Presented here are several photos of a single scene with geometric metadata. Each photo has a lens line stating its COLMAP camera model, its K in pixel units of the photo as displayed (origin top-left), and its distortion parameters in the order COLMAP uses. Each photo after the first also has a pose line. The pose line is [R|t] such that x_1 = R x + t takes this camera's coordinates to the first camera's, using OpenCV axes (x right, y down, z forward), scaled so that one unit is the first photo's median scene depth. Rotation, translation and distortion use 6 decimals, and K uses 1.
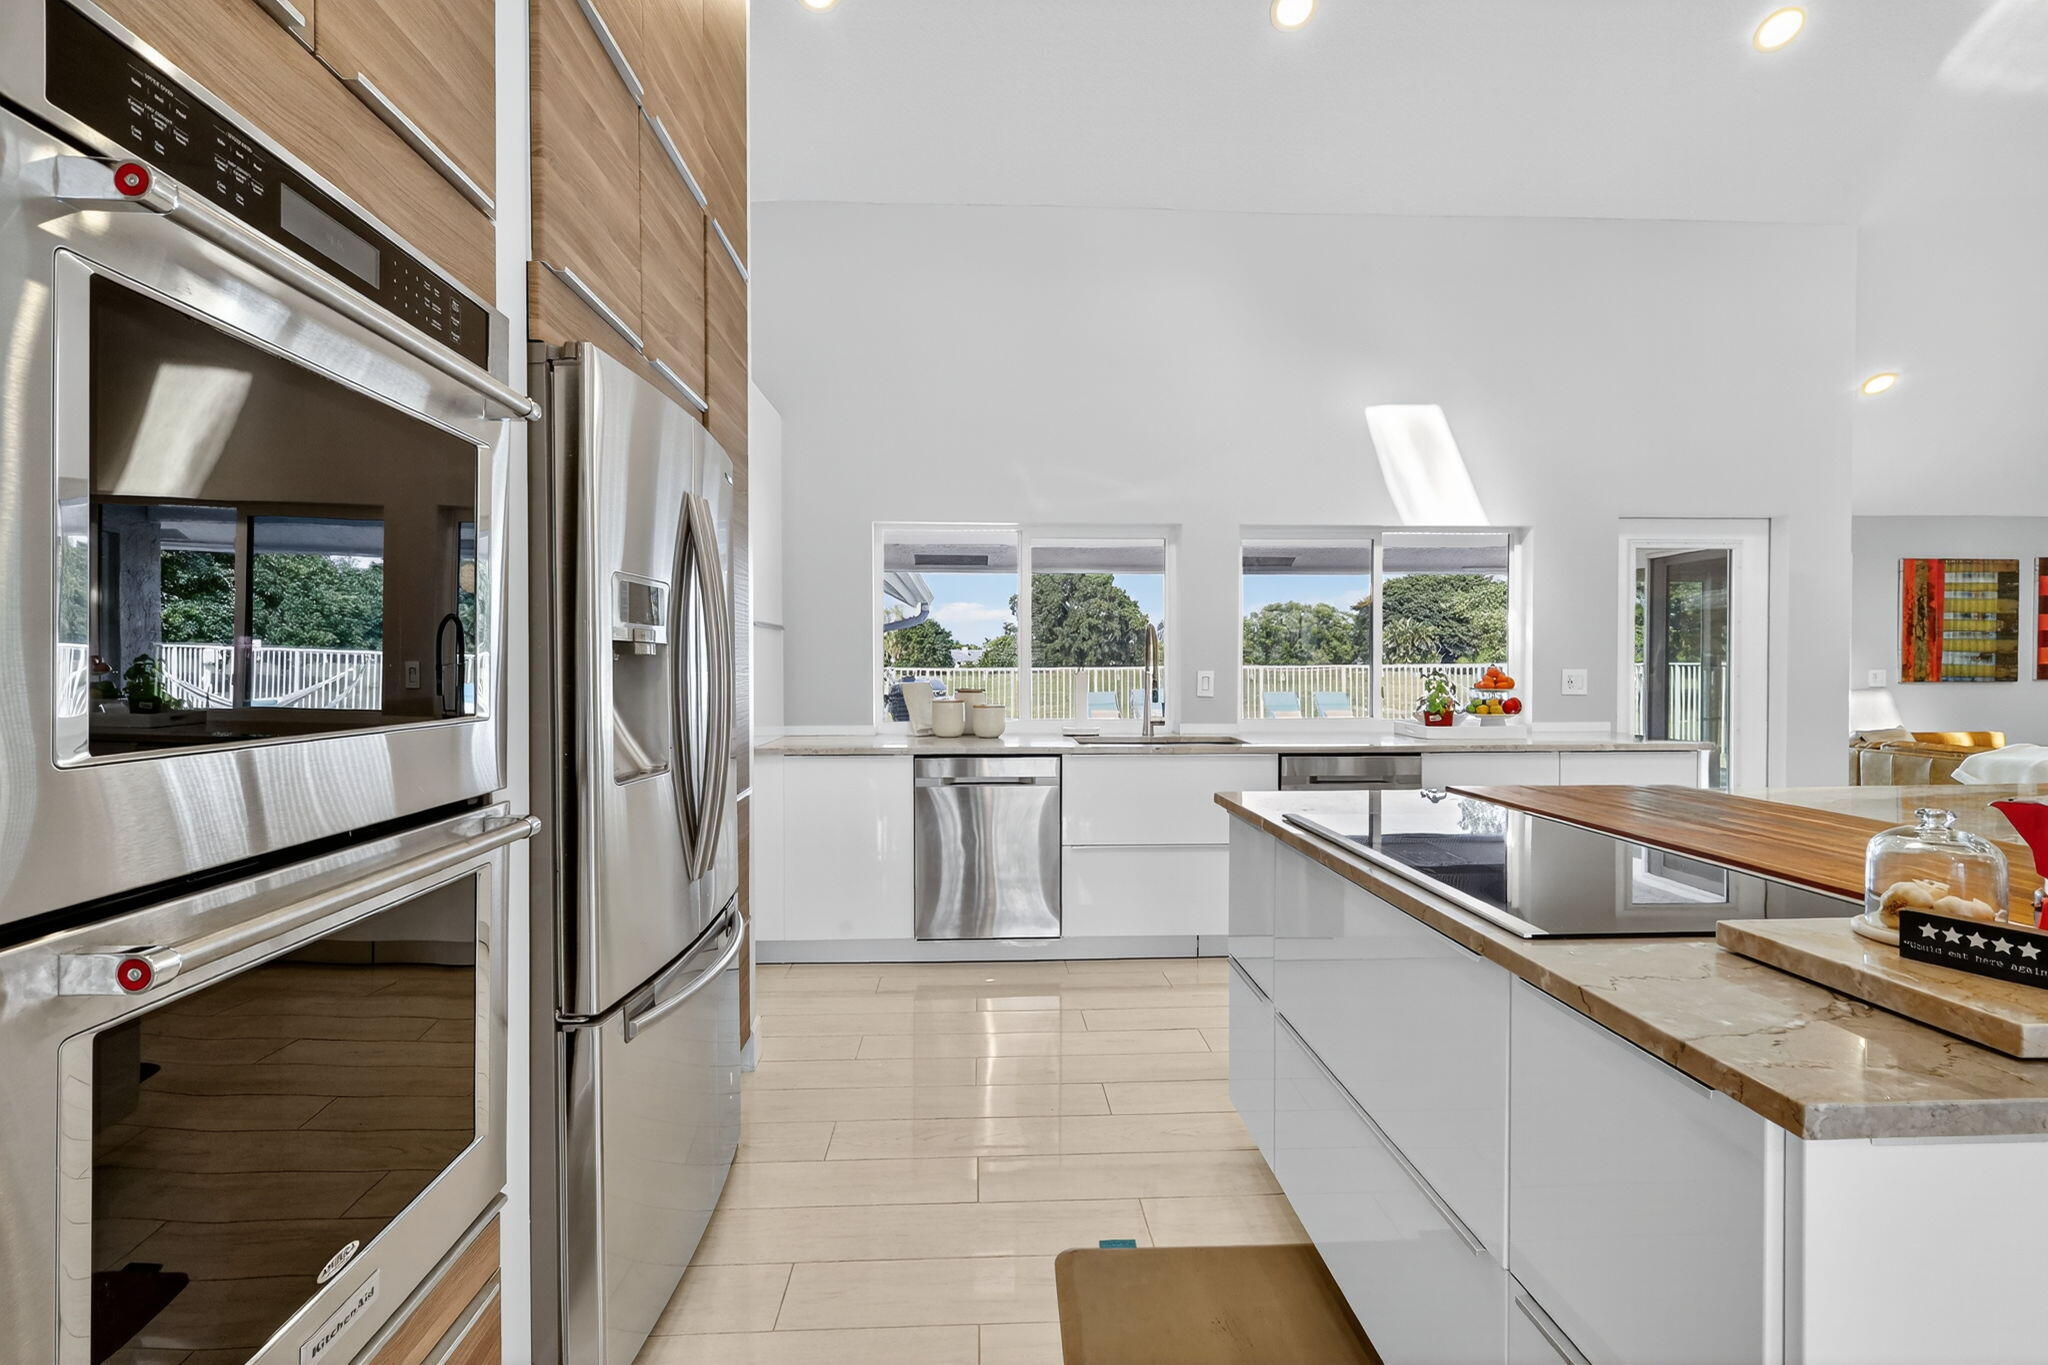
lens RADIAL K [[955.7, 0, 1032.6], [0, 955.7, 676.7], [0, 0, 1]] dist [-0.000881, -0.000595]
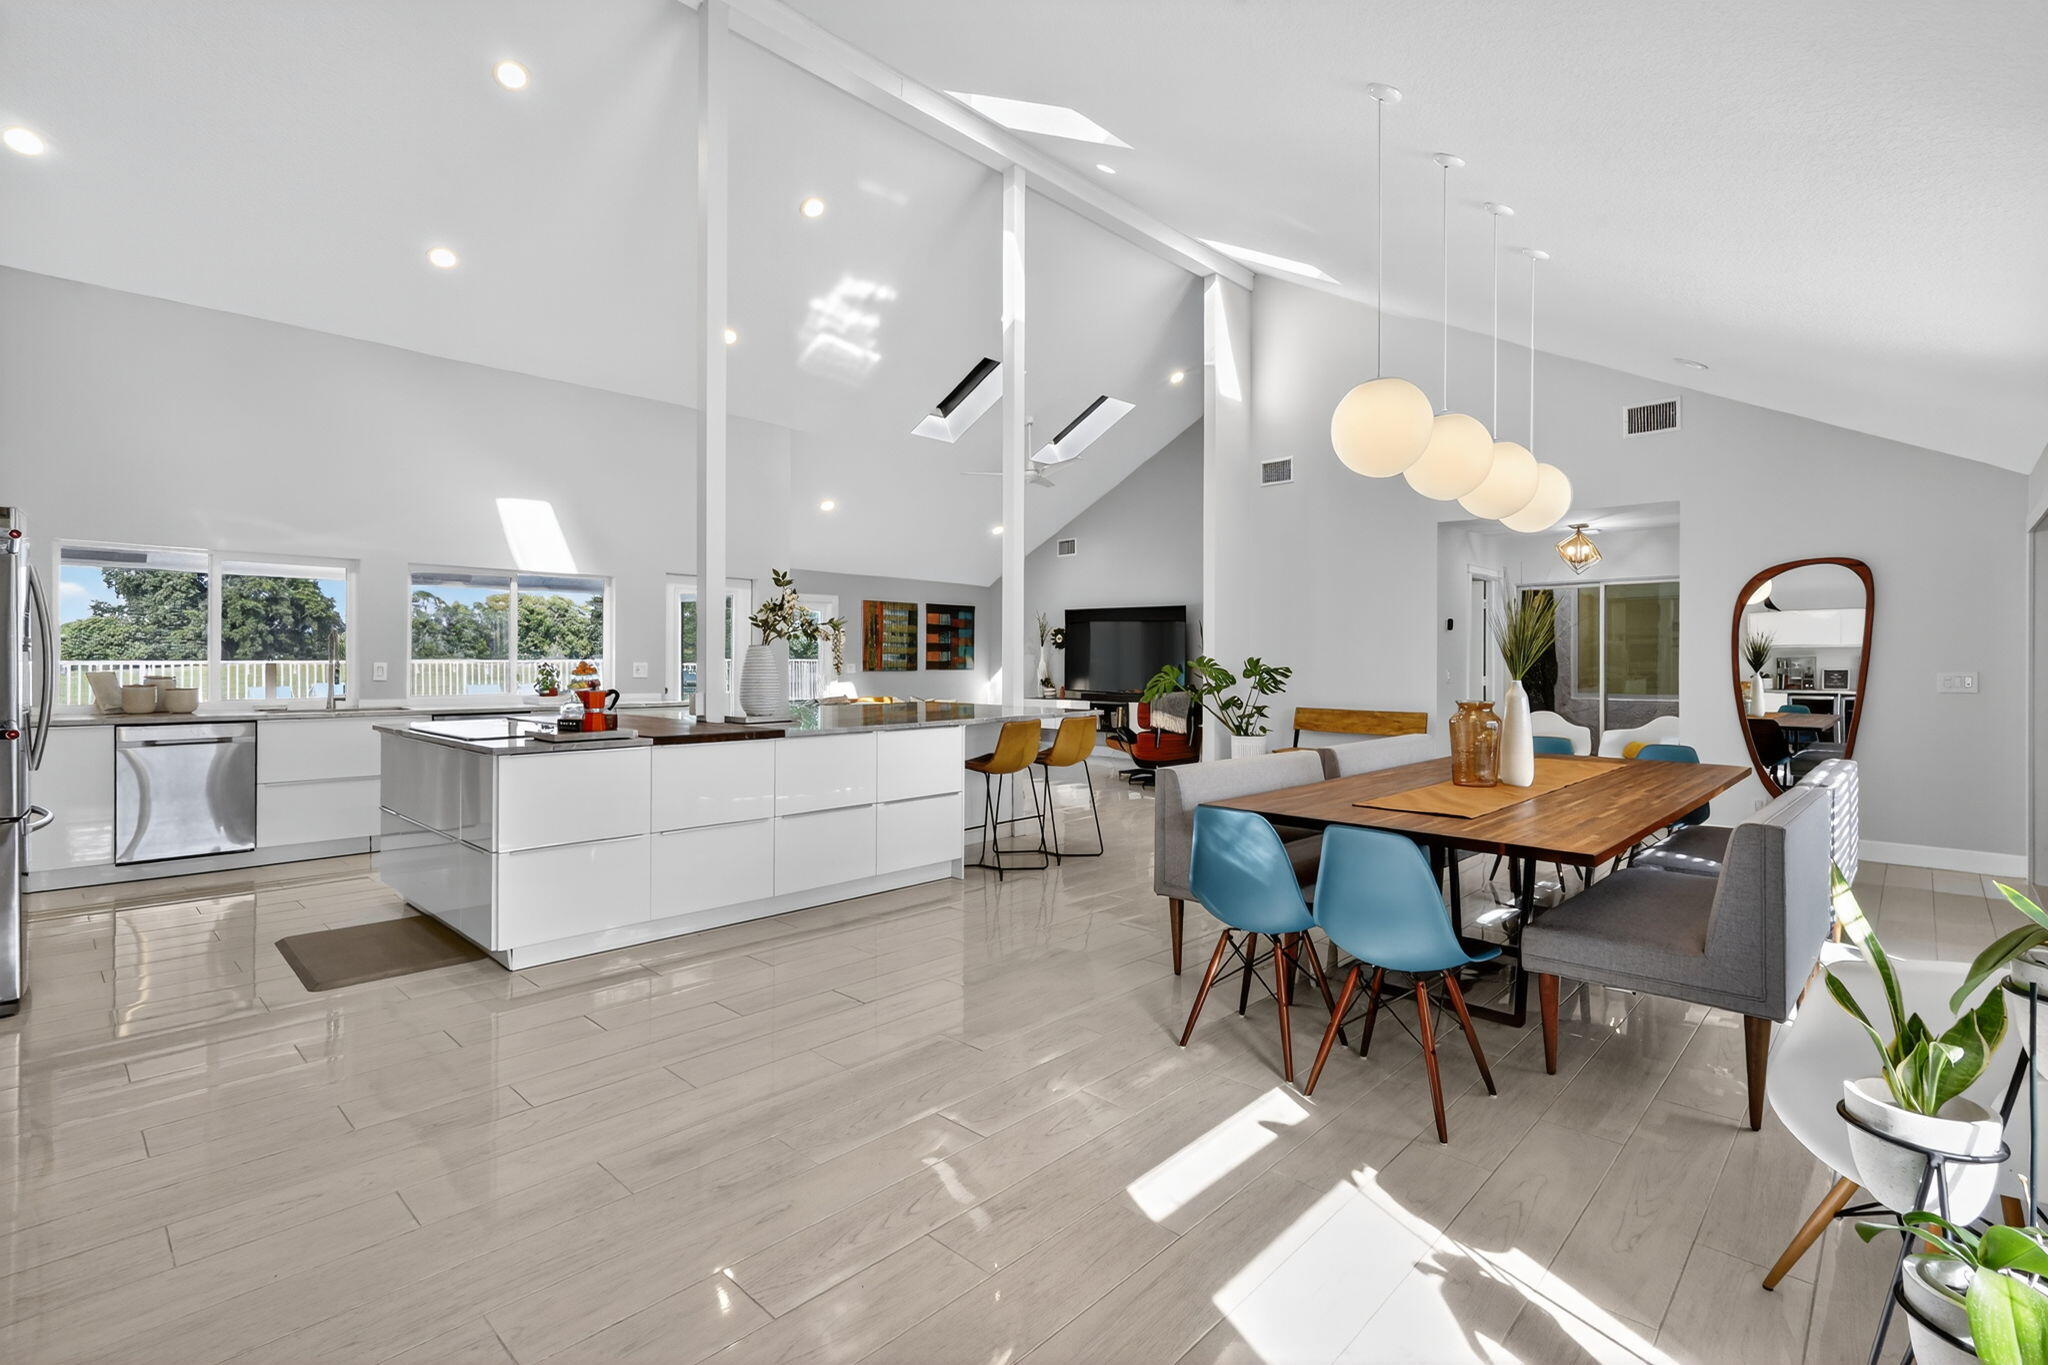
lens RADIAL K [[949.5, 0, 1018.3], [0, 949.5, 664.0], [0, 0, 1]] dist [0.003670, 0.000300]
pose [[0.735802, 0.002181, 0.677194, -0.054492], [0.003604, 0.999968, -0.007137, 0.006258], [-0.677188, 0.007692, 0.735770, -0.467134]]
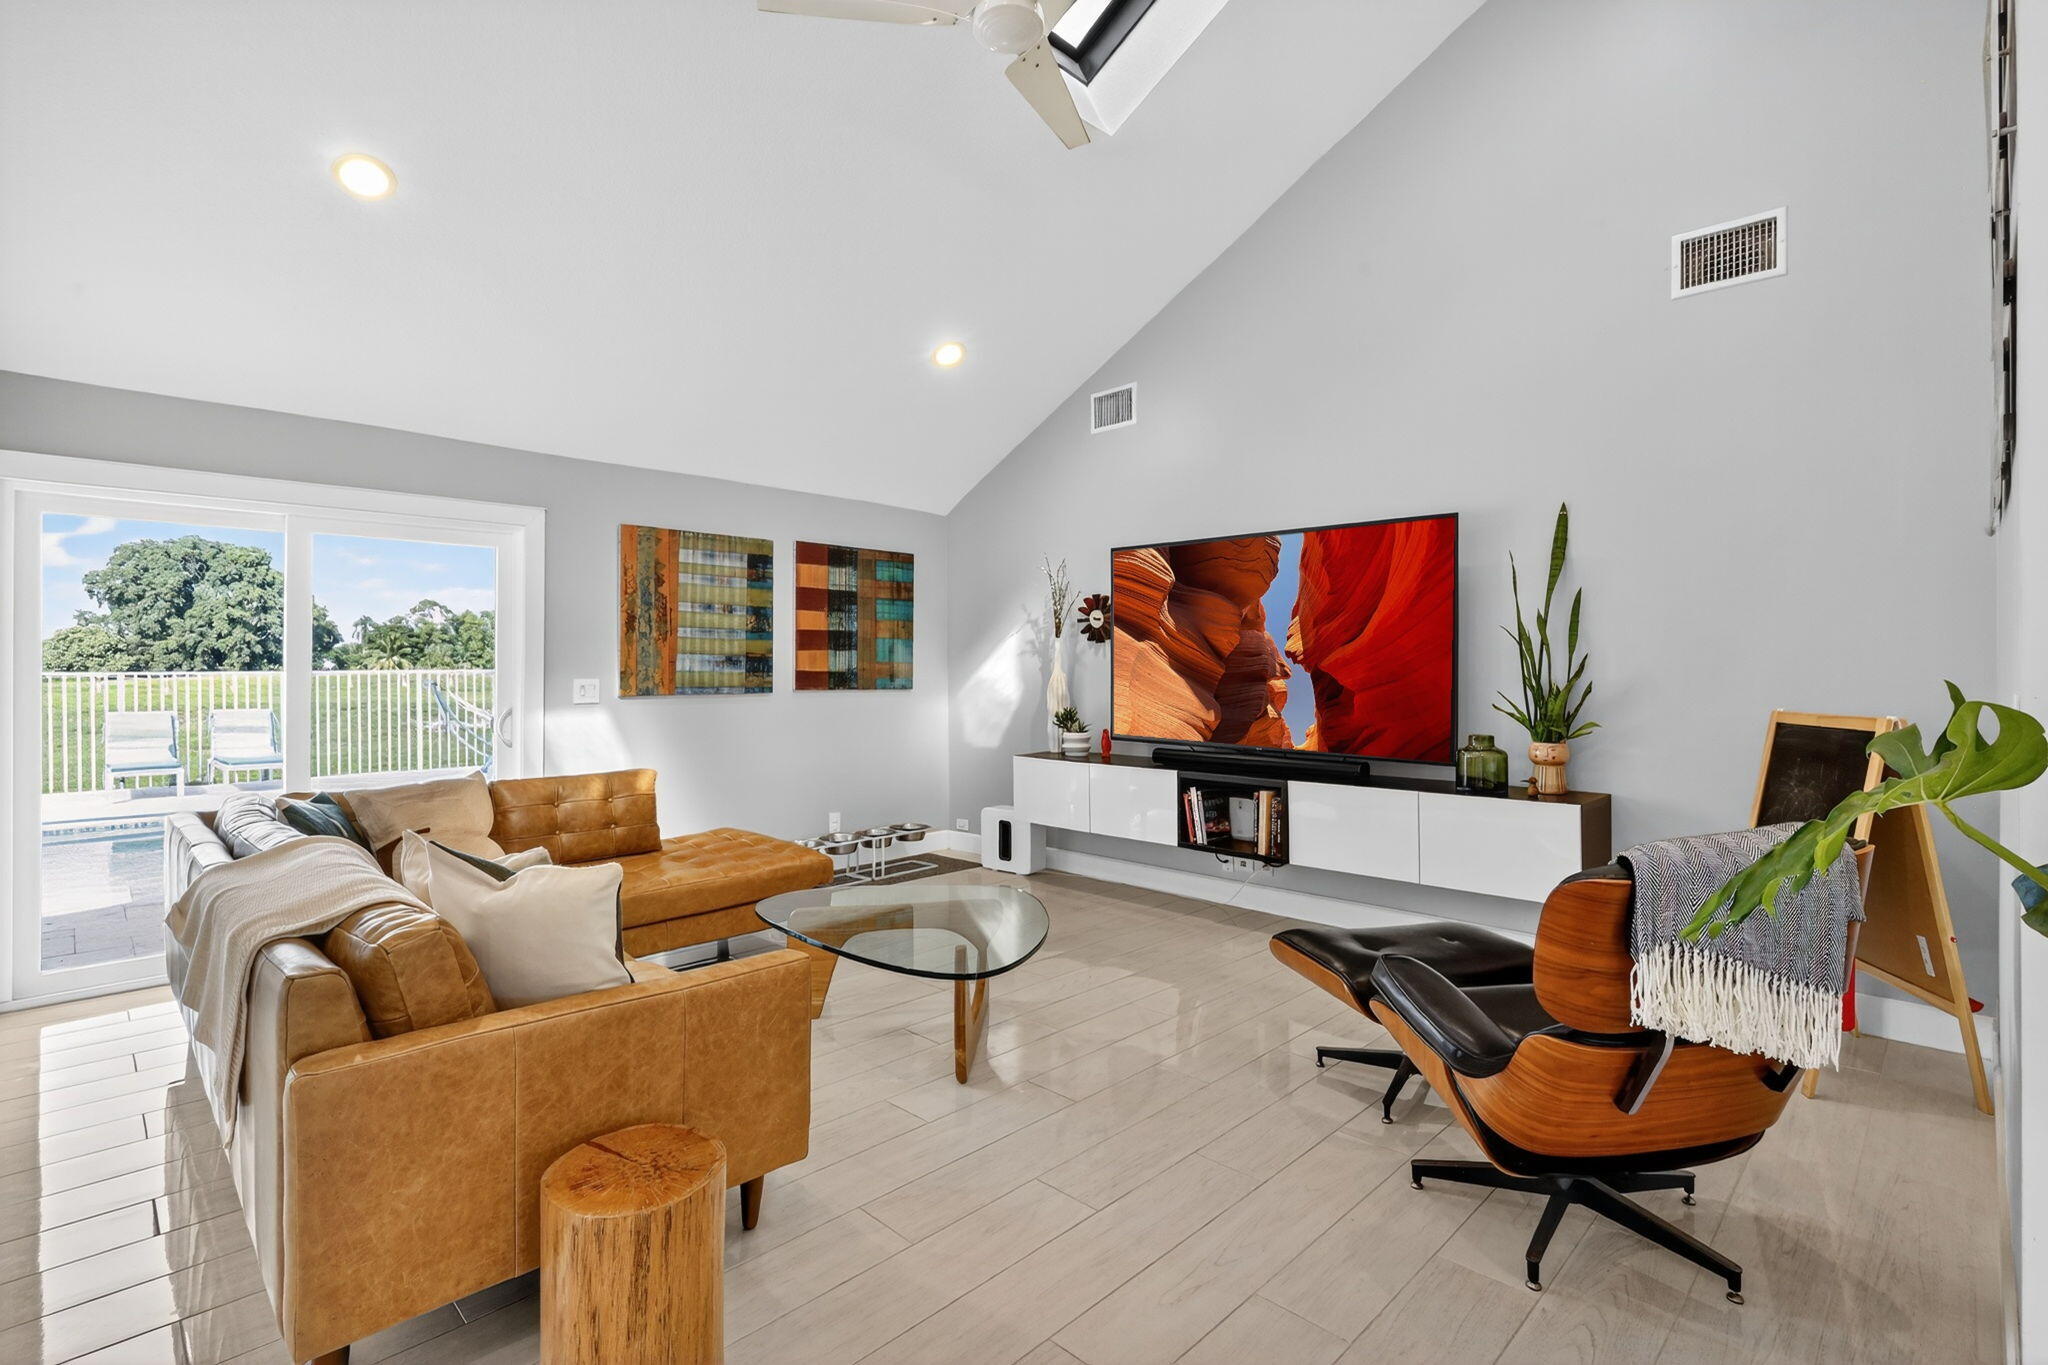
lens RADIAL K [[955.7, 0, 1032.6], [0, 955.7, 676.7], [0, 0, 1]] dist [-0.000881, -0.000595]
pose [[0.741789, -0.003923, 0.670622, 0.658625], [0.007481, 0.999969, -0.002425, -0.004760], [-0.670592, 0.006816, 0.741795, 0.260175]]
